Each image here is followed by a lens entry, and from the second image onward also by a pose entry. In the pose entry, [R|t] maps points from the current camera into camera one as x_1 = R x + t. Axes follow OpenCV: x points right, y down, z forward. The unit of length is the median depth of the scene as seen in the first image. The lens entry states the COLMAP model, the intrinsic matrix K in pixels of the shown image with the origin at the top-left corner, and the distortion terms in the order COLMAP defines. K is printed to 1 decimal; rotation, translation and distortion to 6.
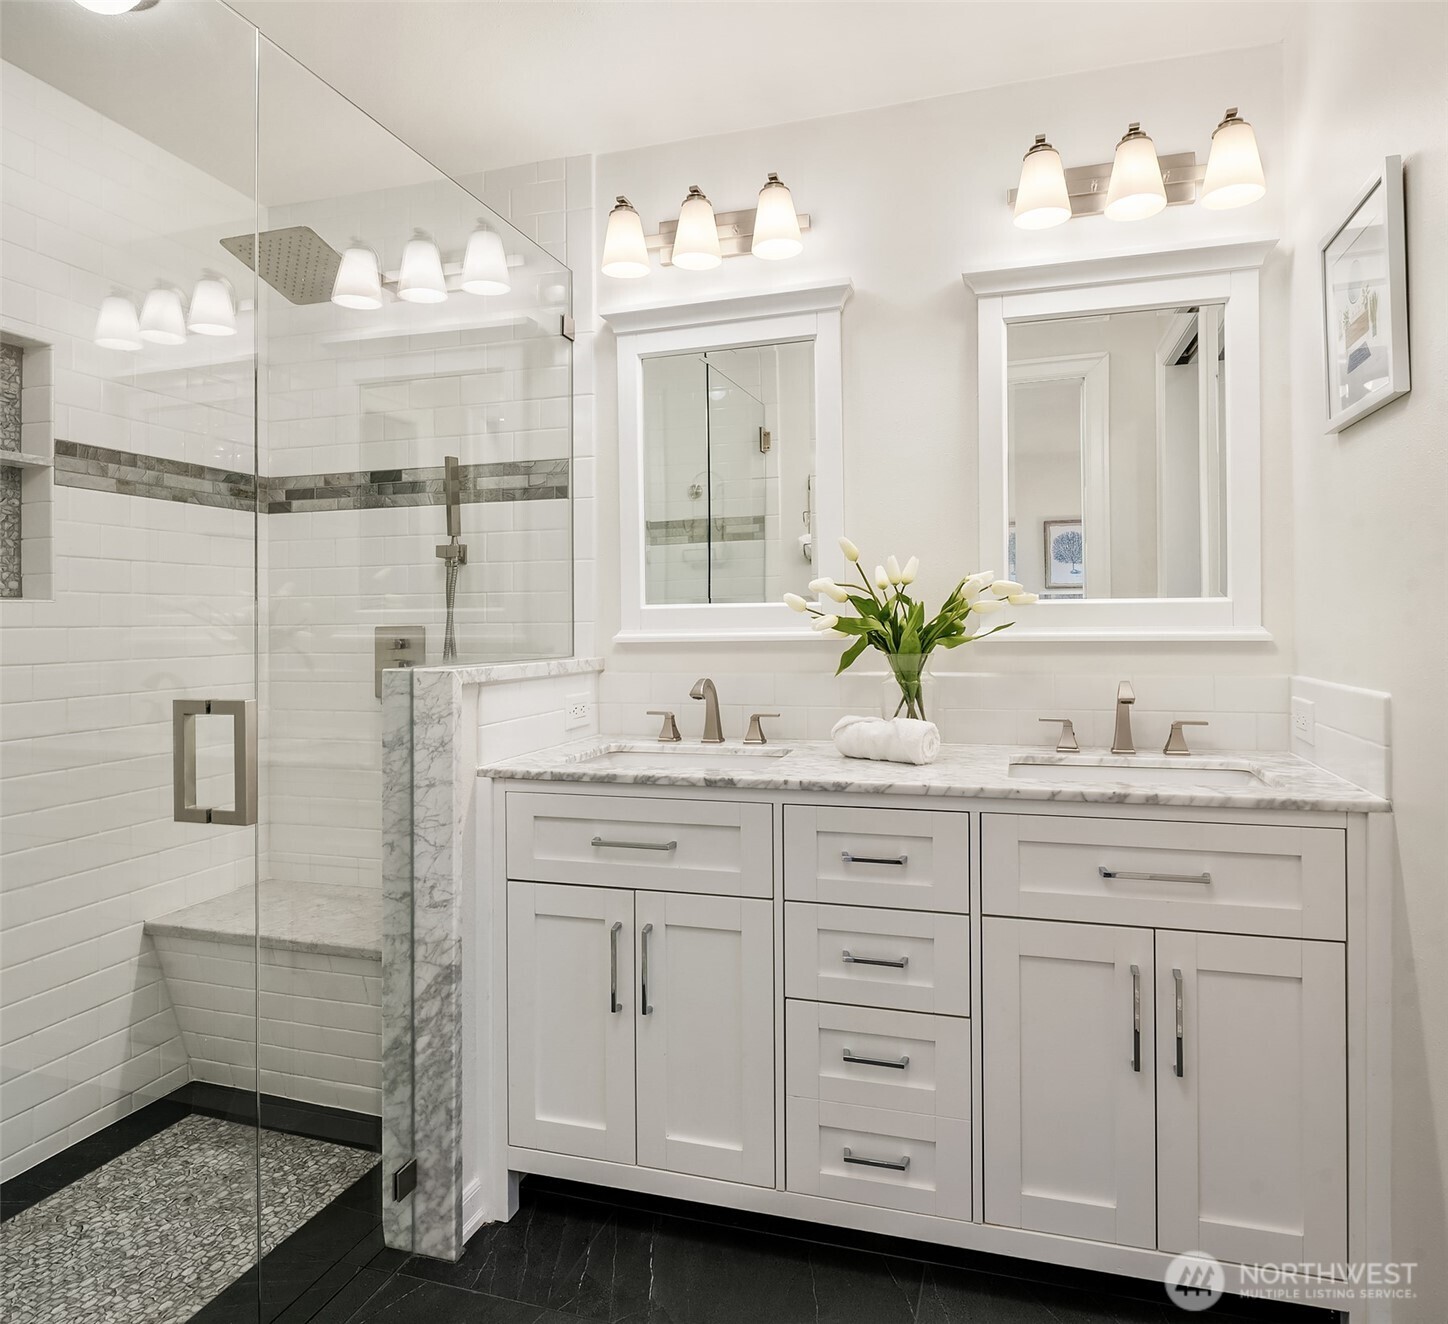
lens RADIAL K [[960.2, 0, 728.0], [0, 960.2, 648.4], [0, 0, 1]] dist [-0.004588, 0.003124]
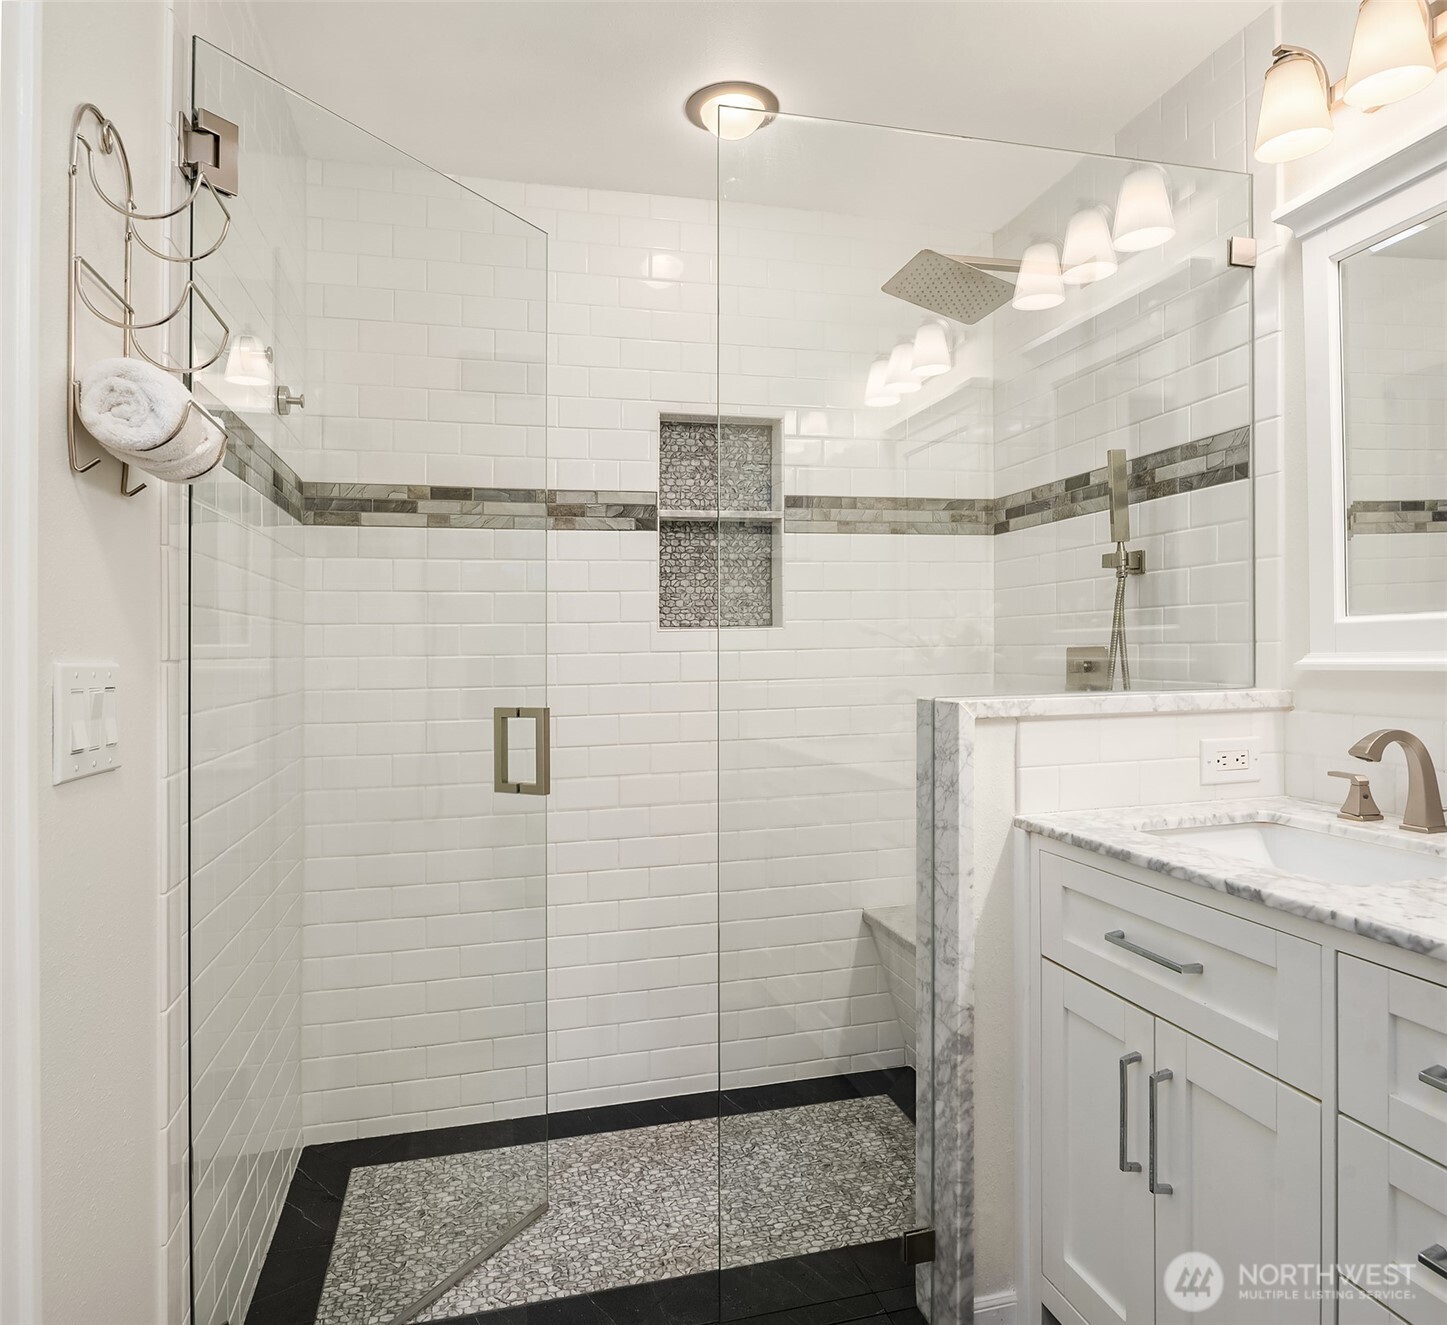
lens RADIAL K [[959.5, 0, 727.9], [0, 959.5, 662.8], [0, 0, 1]] dist [-0.004588, 0.003124]
pose [[0.537897, 0.011927, -0.842926, 0.282164], [-0.008952, 0.999924, 0.008436, -0.015392], [0.842963, 0.003009, 0.537963, 0.281665]]
